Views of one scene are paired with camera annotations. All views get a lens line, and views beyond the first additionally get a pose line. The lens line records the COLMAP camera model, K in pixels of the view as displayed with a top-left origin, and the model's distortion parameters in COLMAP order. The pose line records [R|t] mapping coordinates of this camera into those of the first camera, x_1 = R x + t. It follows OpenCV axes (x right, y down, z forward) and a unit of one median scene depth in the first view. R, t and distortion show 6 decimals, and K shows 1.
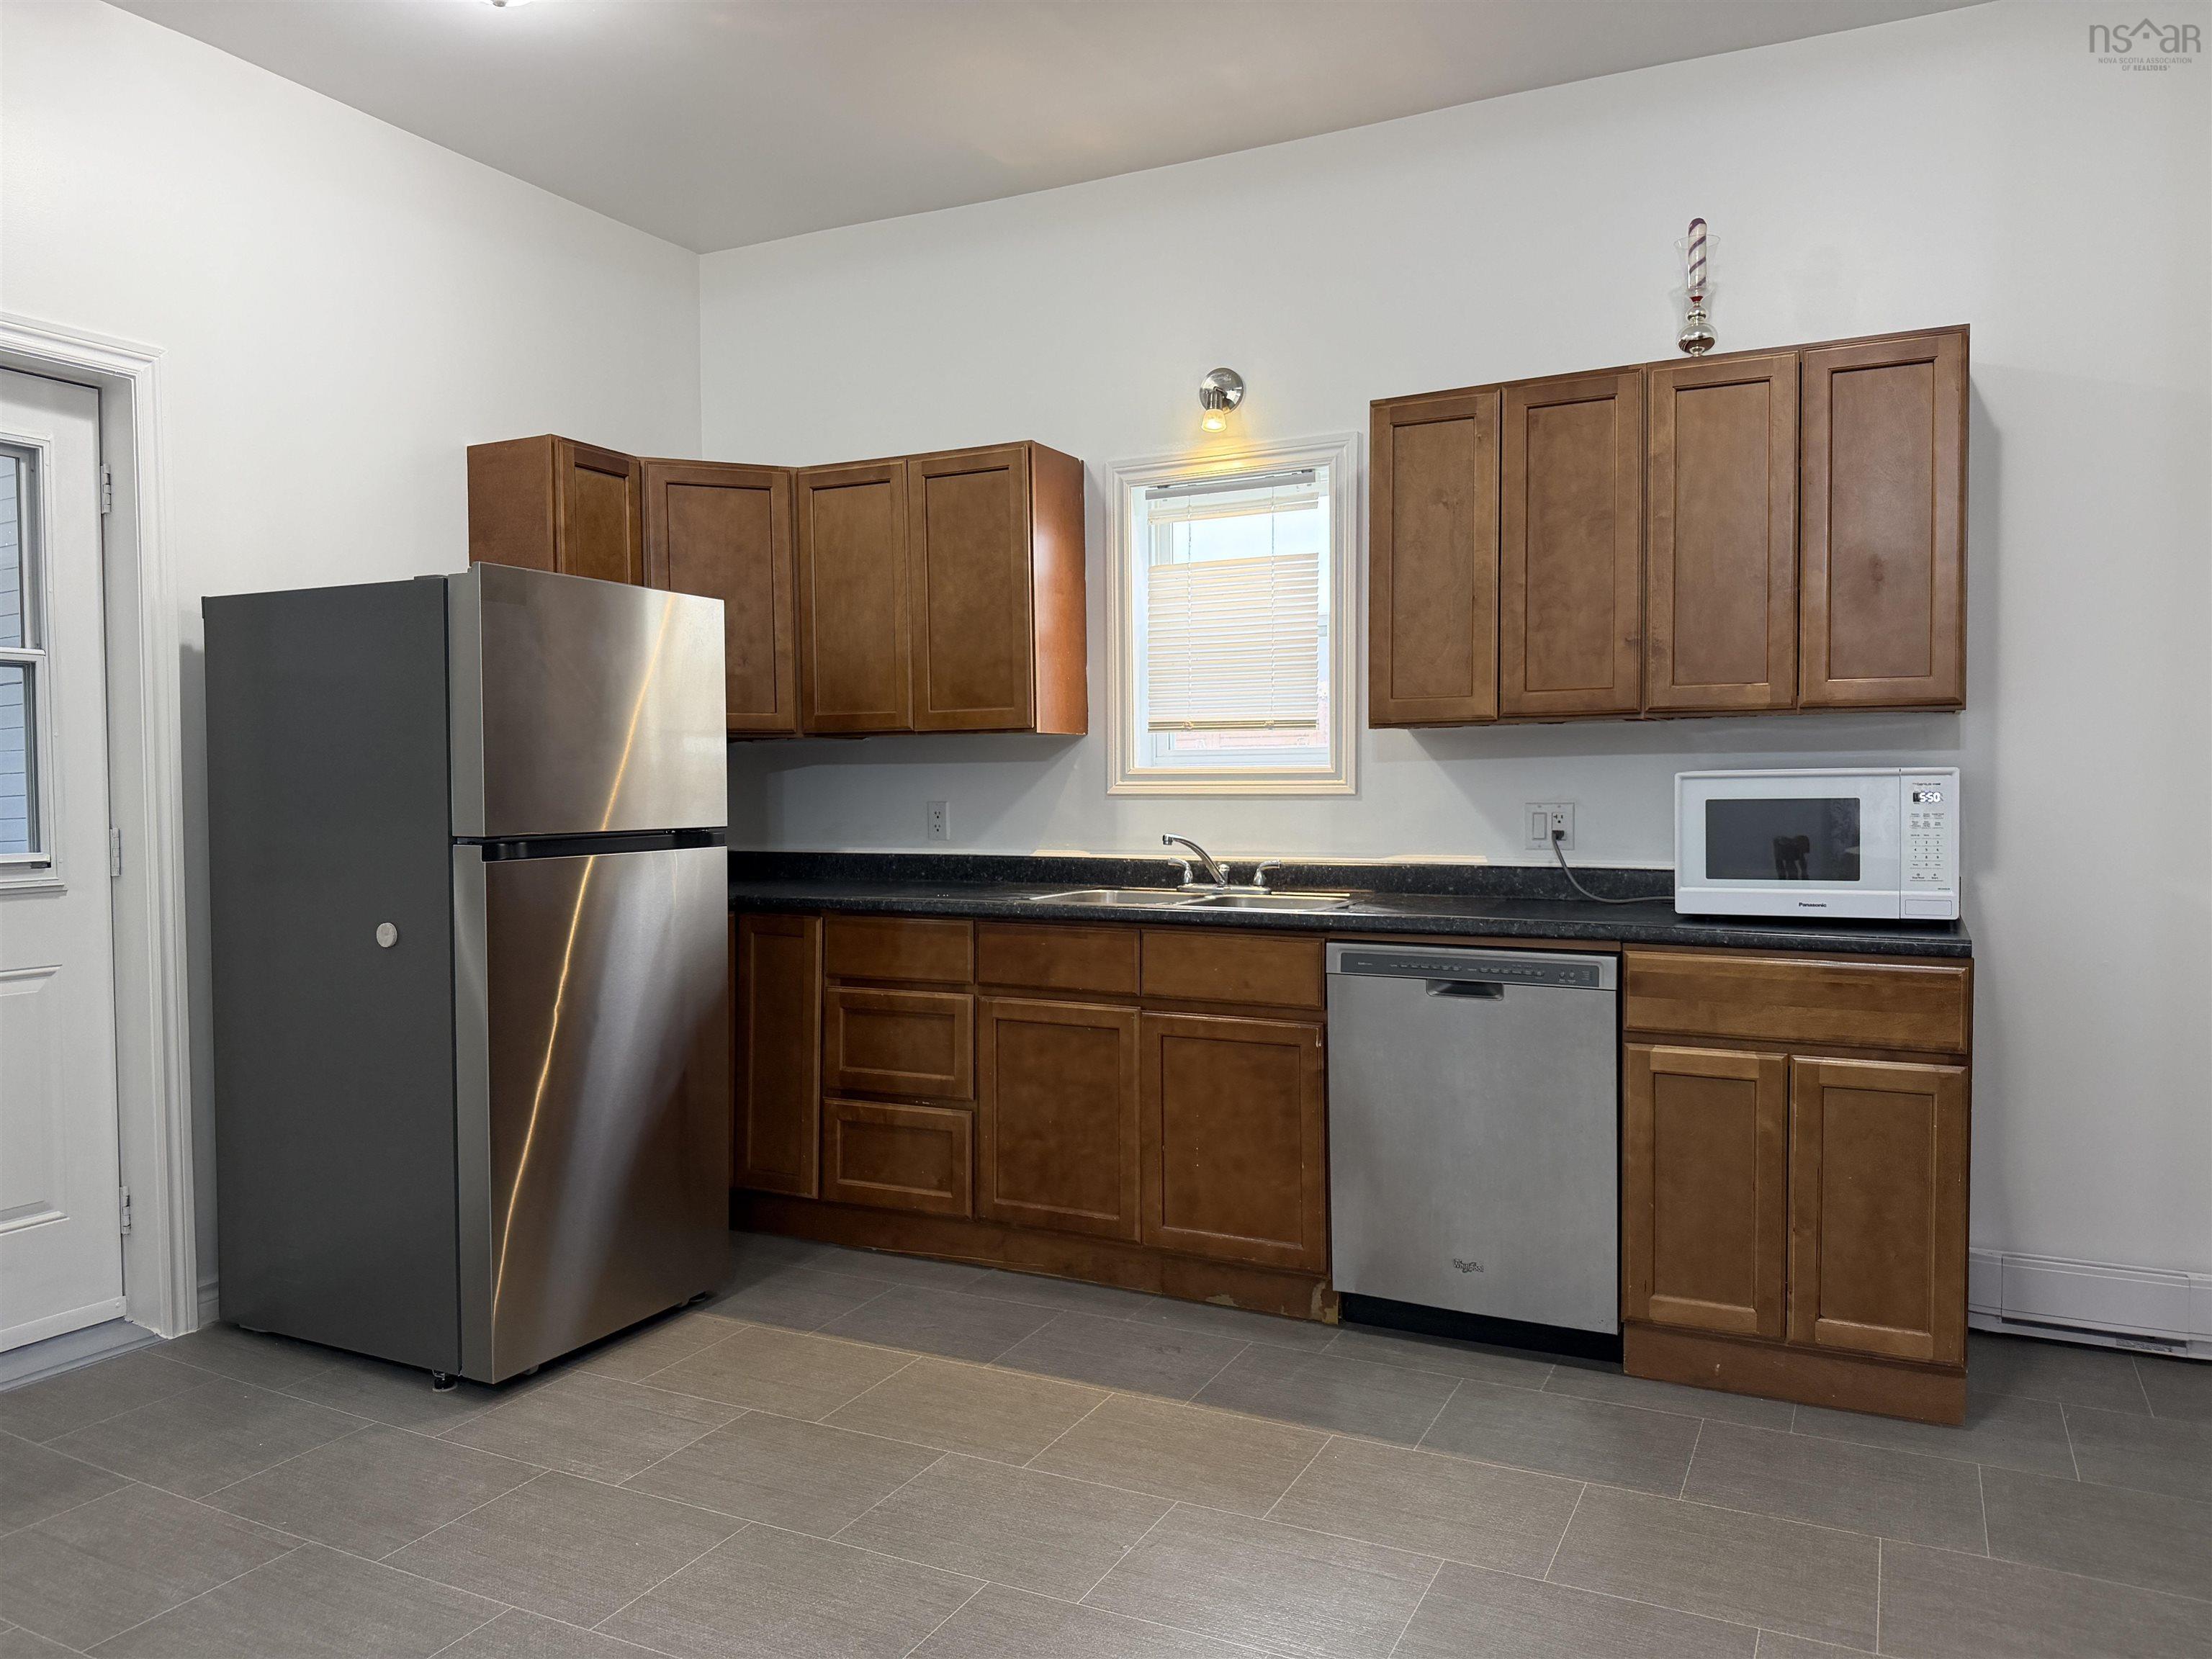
lens RADIAL K [[1549.1, 0, 1106.0], [0, 1549.1, 829.5], [0, 0, 1]] dist [0.100754, -0.136433]
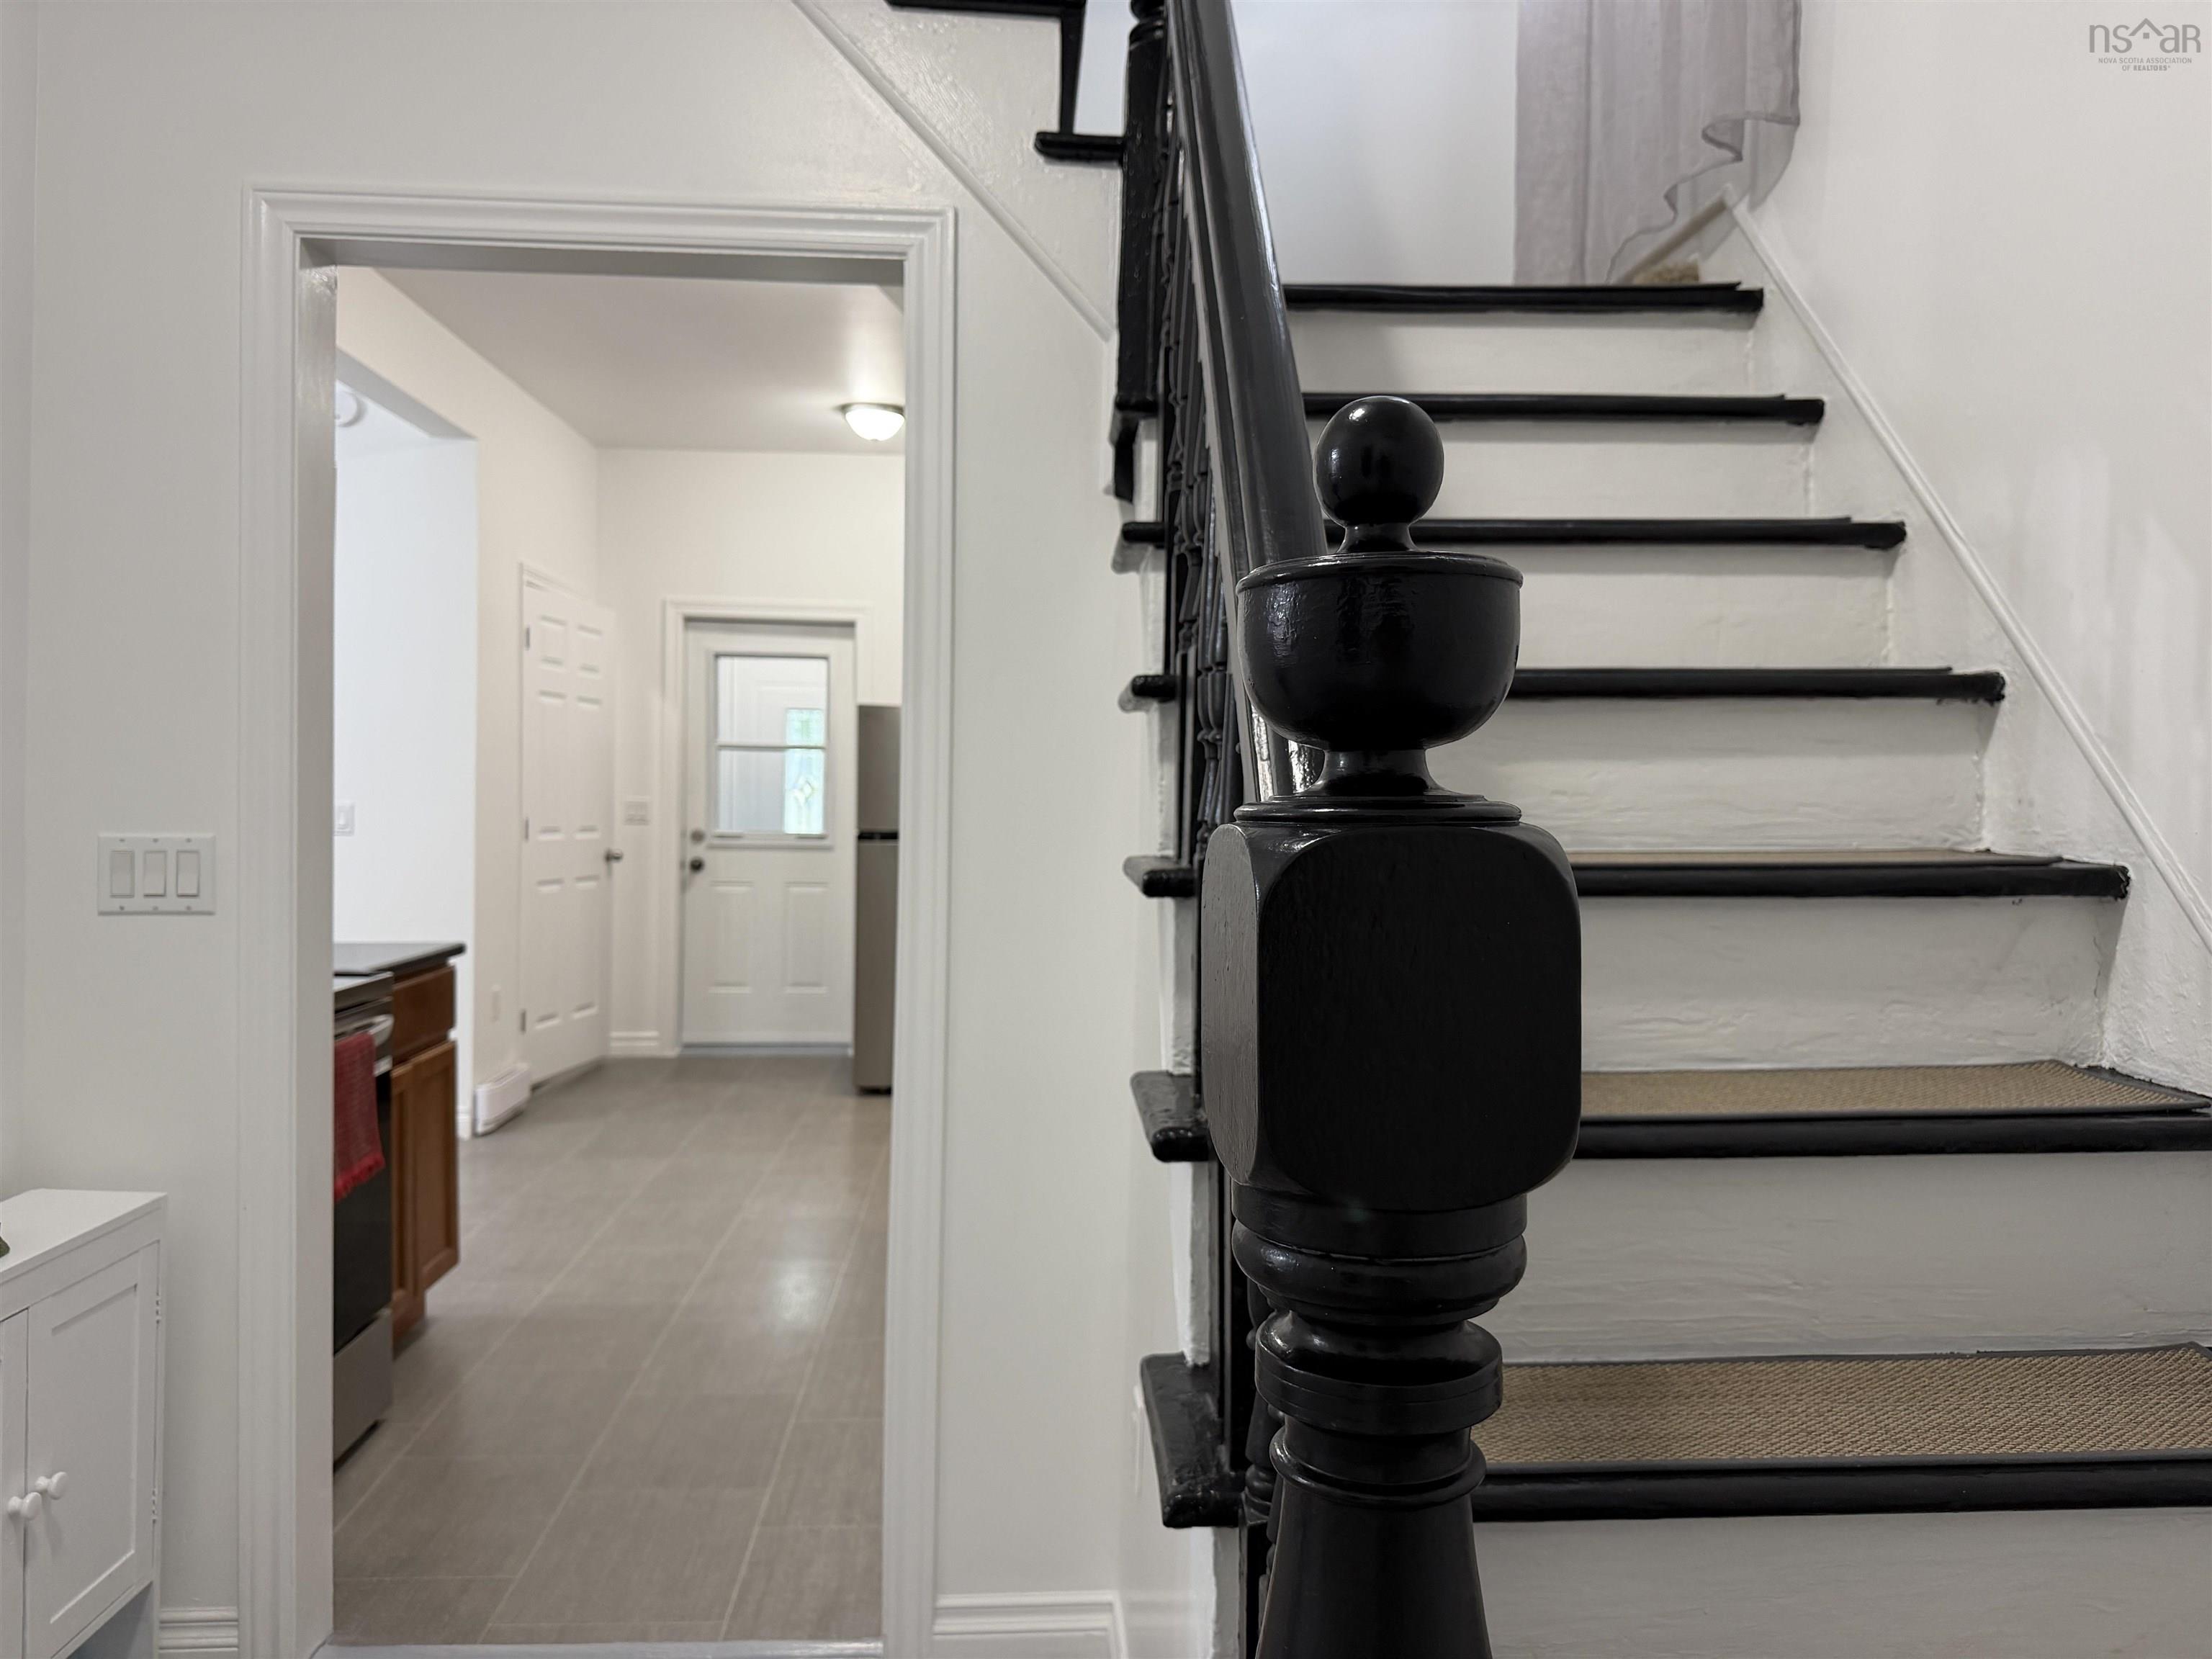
lens RADIAL K [[1549.1, 0, 1106.0], [0, 1549.1, 829.5], [0, 0, 1]] dist [0.100754, -0.136433]
pose [[0.498221, 0.026671, -0.866640, 1.434795], [-0.039857, 0.999175, 0.007836, -0.021360], [0.866133, 0.030638, 0.498873, 0.217064]]
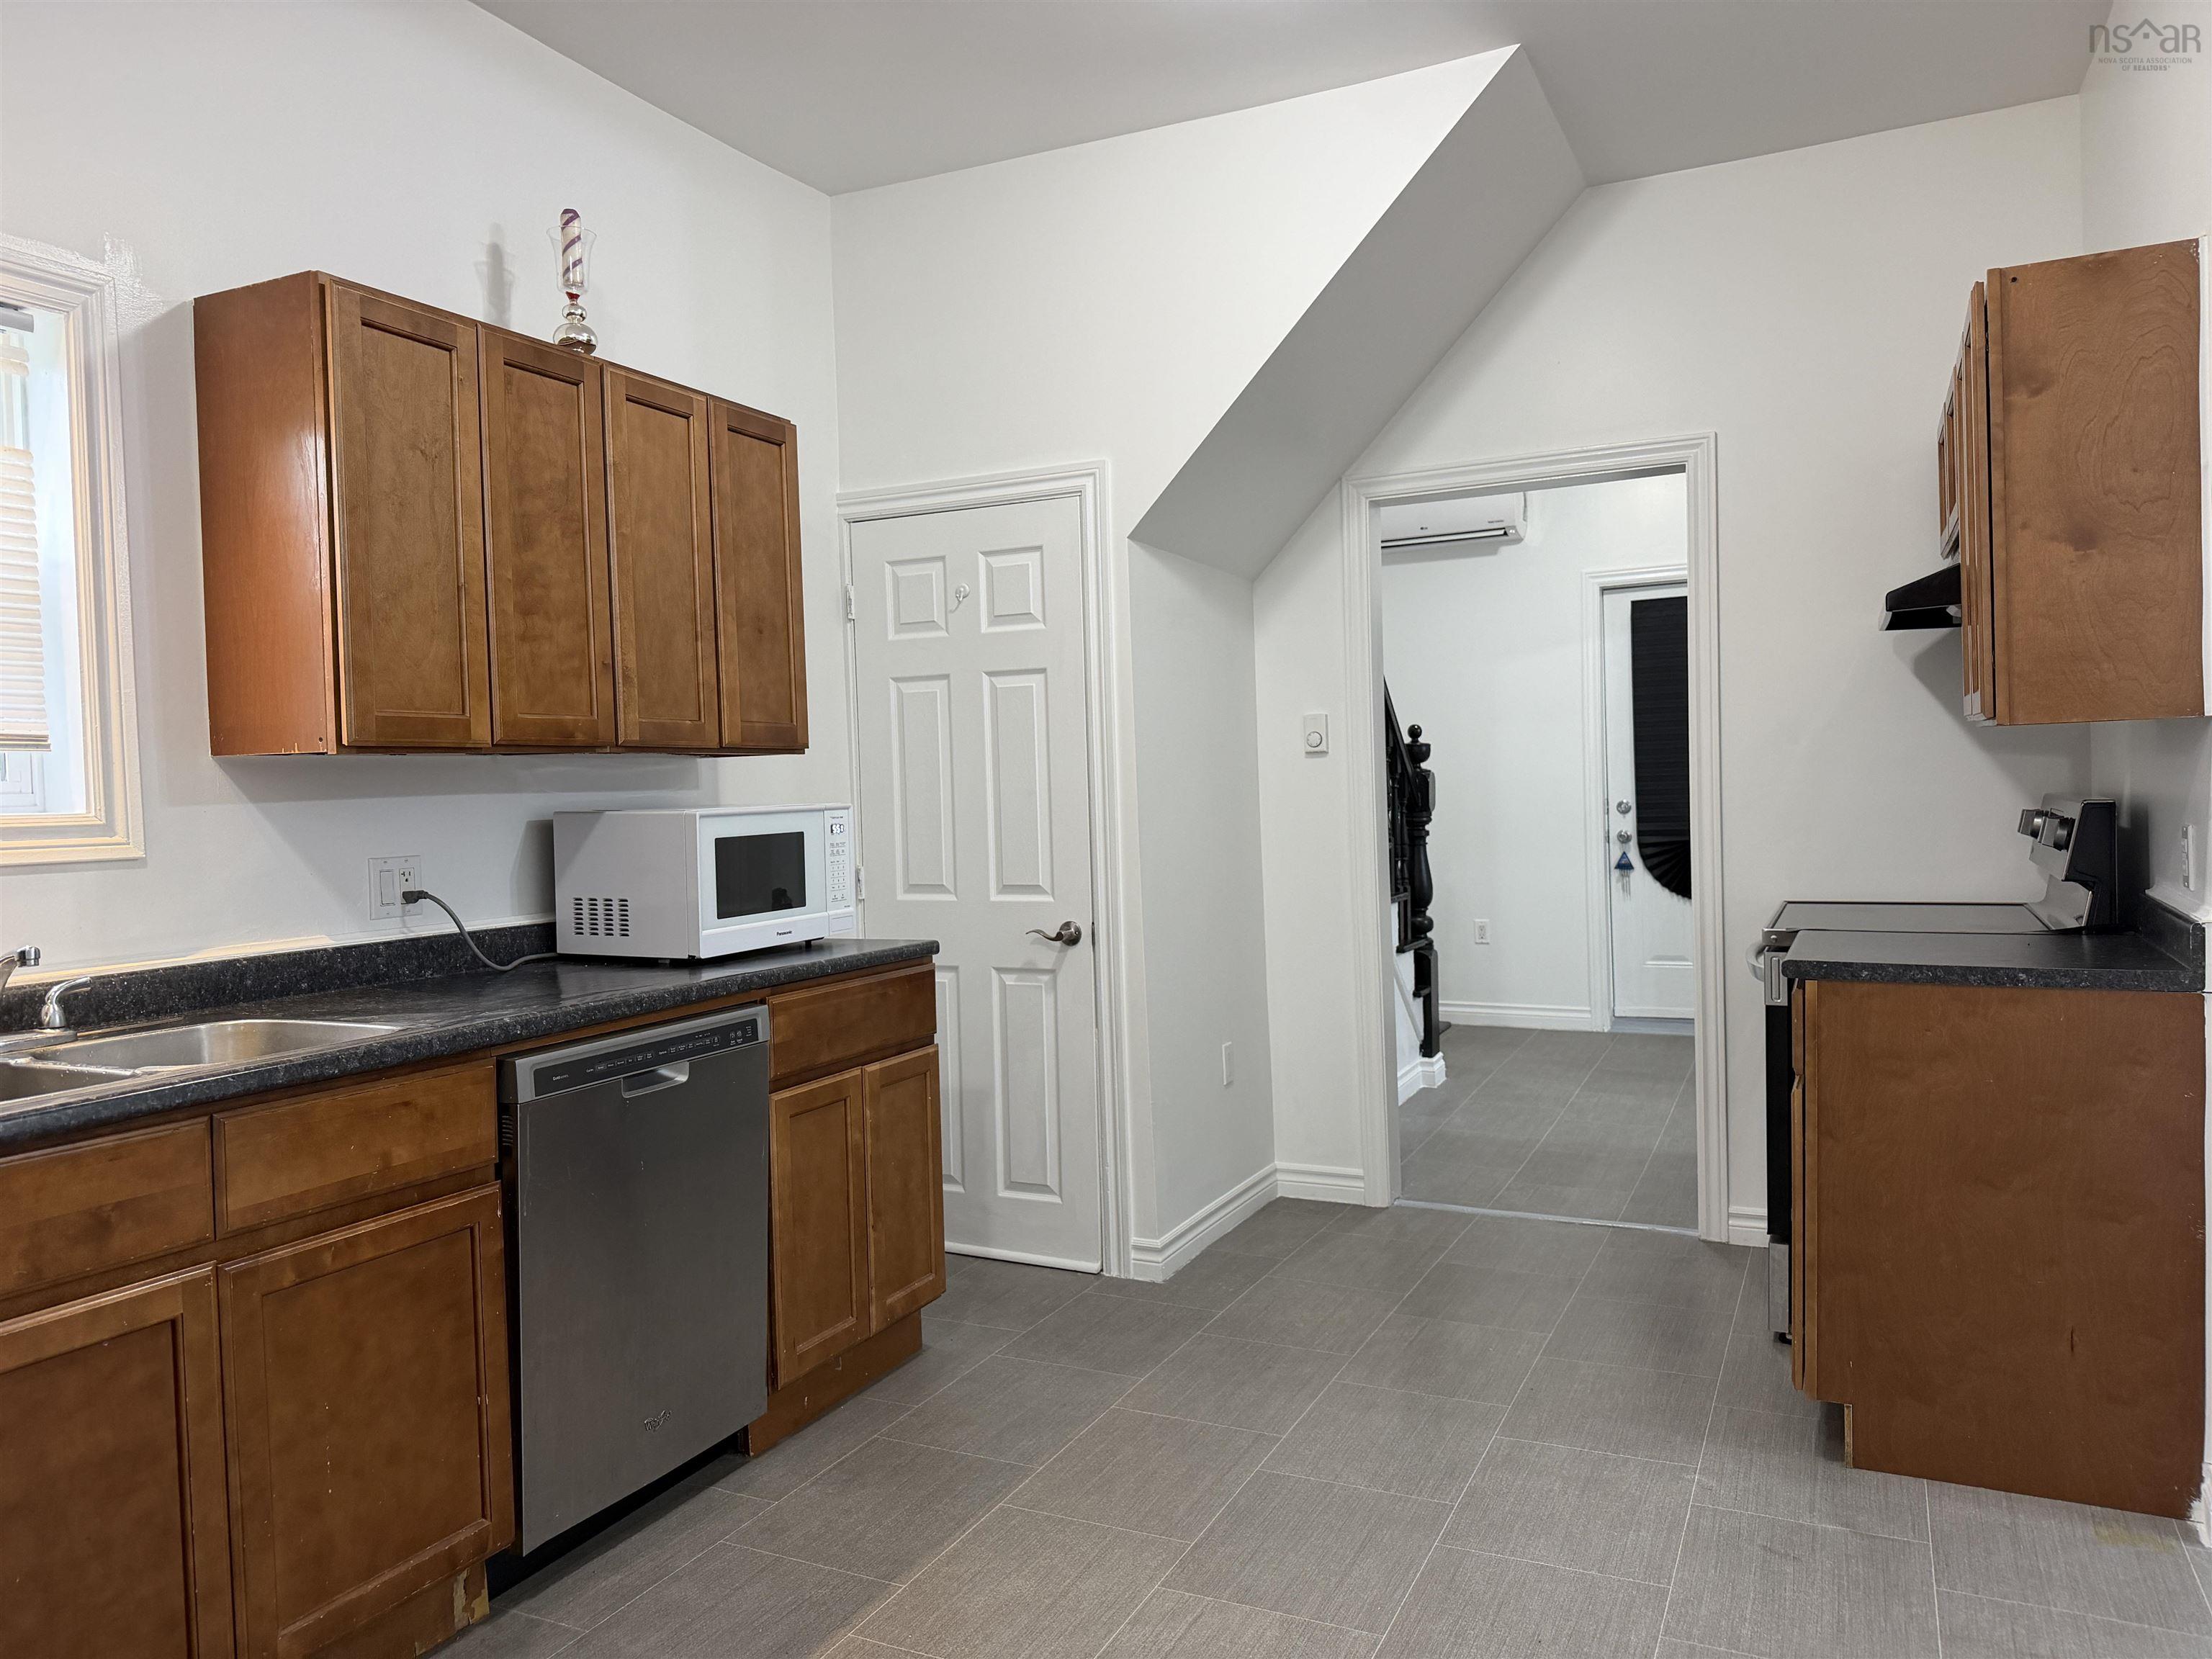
lens RADIAL K [[1549.1, 0, 1106.0], [0, 1549.1, 829.5], [0, 0, 1]] dist [0.100754, -0.136433]
pose [[-0.013901, -0.019069, 0.999722, -0.556092], [0.060432, 0.997974, 0.019876, -0.027423], [-0.998076, 0.060692, -0.012720, 0.729599]]
